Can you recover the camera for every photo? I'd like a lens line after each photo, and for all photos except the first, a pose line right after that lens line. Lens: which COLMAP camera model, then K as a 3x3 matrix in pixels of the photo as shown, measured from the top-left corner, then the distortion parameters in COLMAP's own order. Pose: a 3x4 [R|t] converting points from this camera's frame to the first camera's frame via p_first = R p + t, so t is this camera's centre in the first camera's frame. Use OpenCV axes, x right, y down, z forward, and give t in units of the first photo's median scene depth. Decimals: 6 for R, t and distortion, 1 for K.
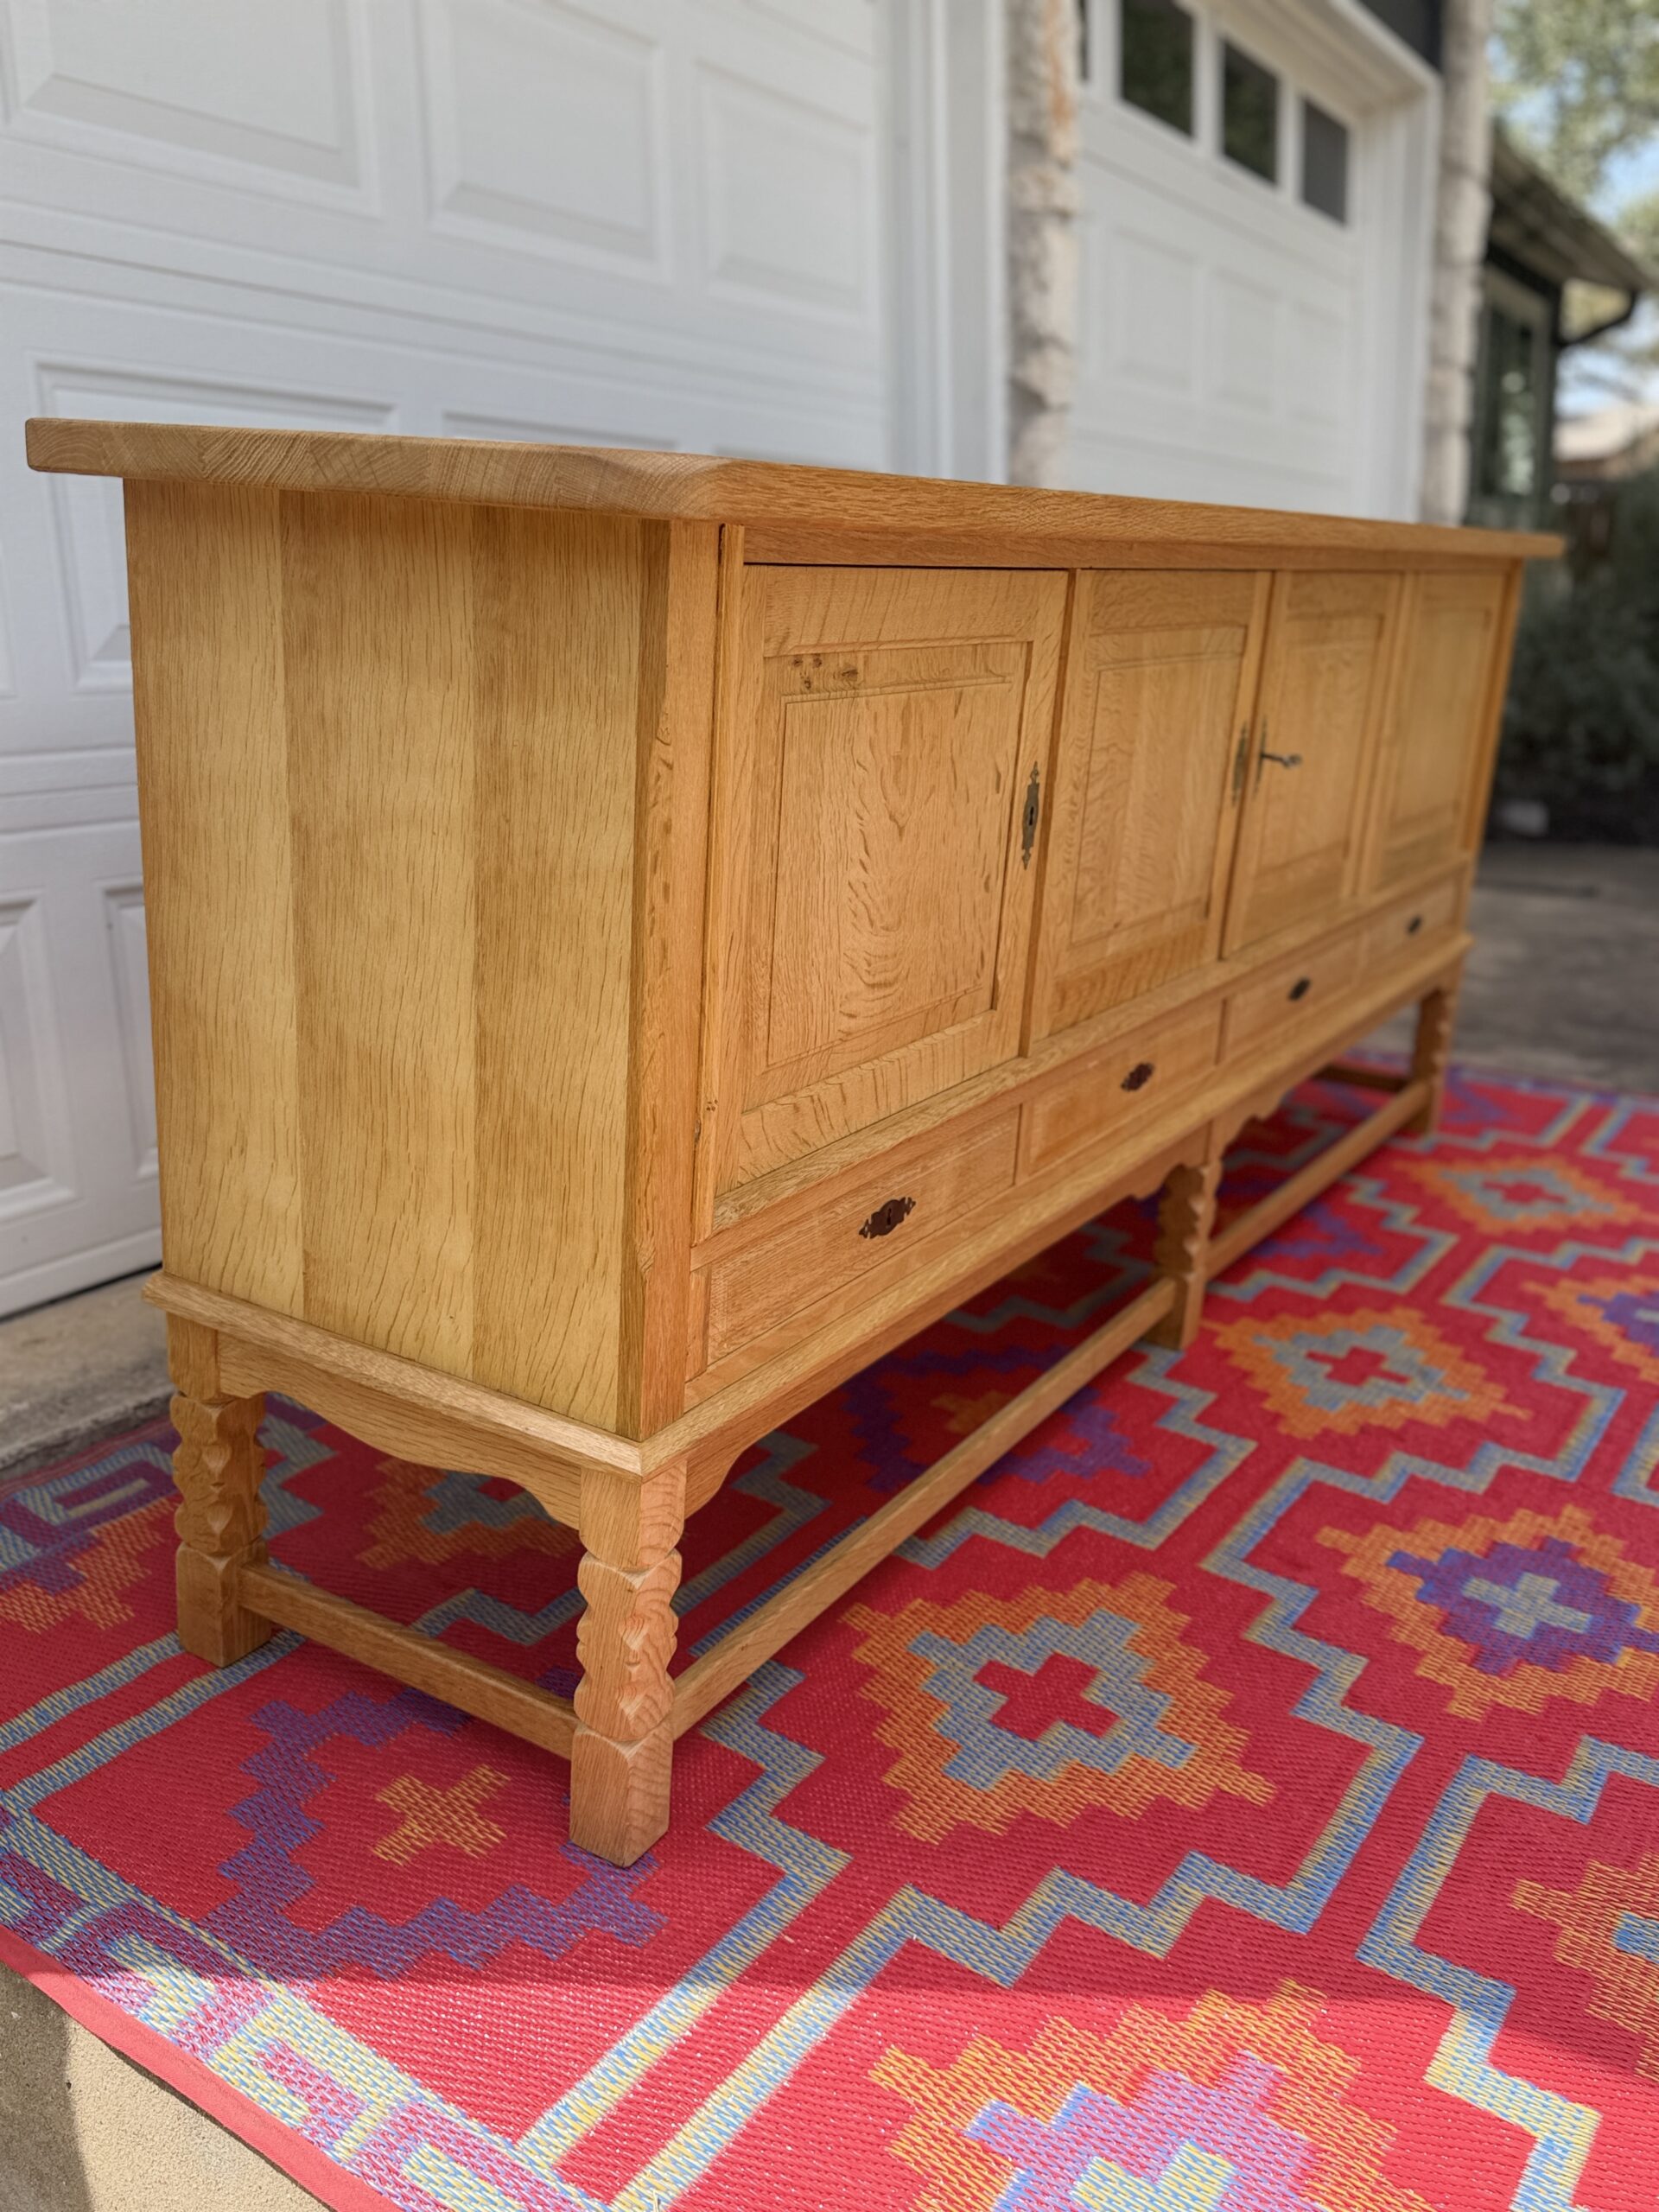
lens RADIAL K [[1854.8, 0, 829.3], [0, 1854.8, 1099.5], [0, 0, 1]] dist [0.185140, -0.412333]
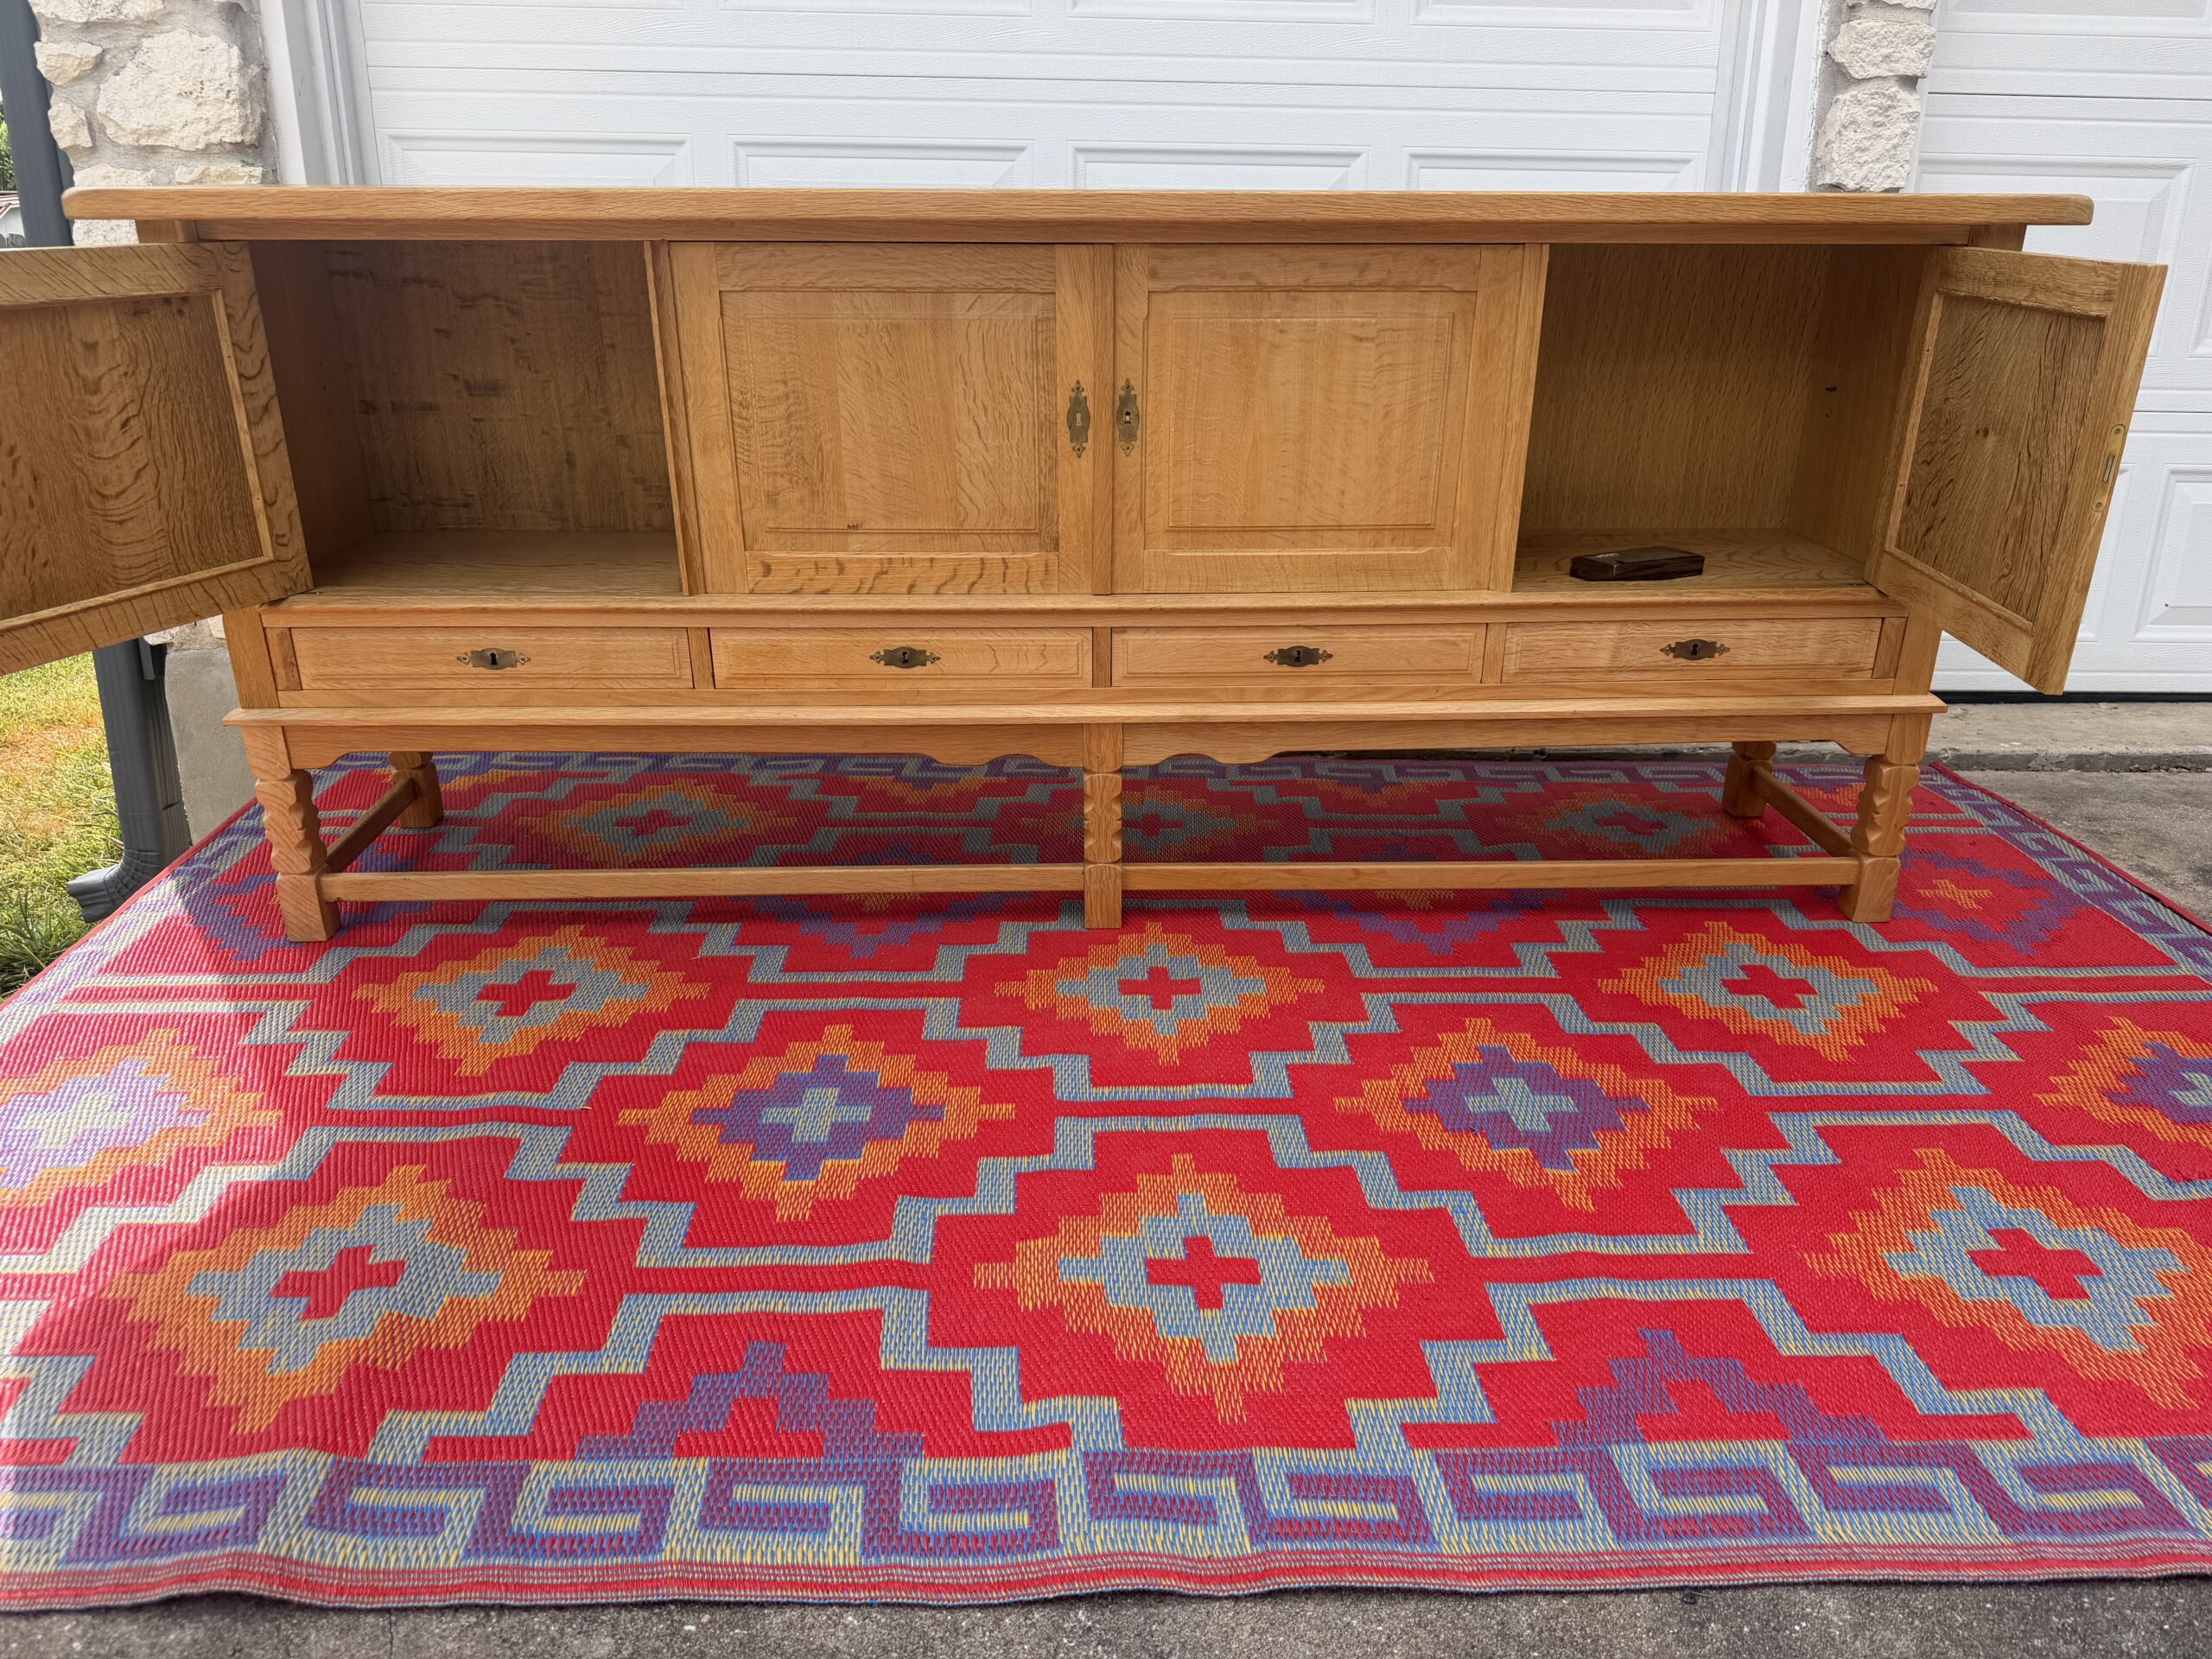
lens RADIAL K [[1546.8, 0, 1117.2], [0, 1546.8, 829.9], [0, 0, 1]] dist [0.103501, -0.141118]
pose [[0.555252, 0.260616, -0.789794, 1.512864], [-0.220920, 0.961737, 0.162040, -0.138774], [0.801804, 0.084508, 0.591582, 0.687256]]
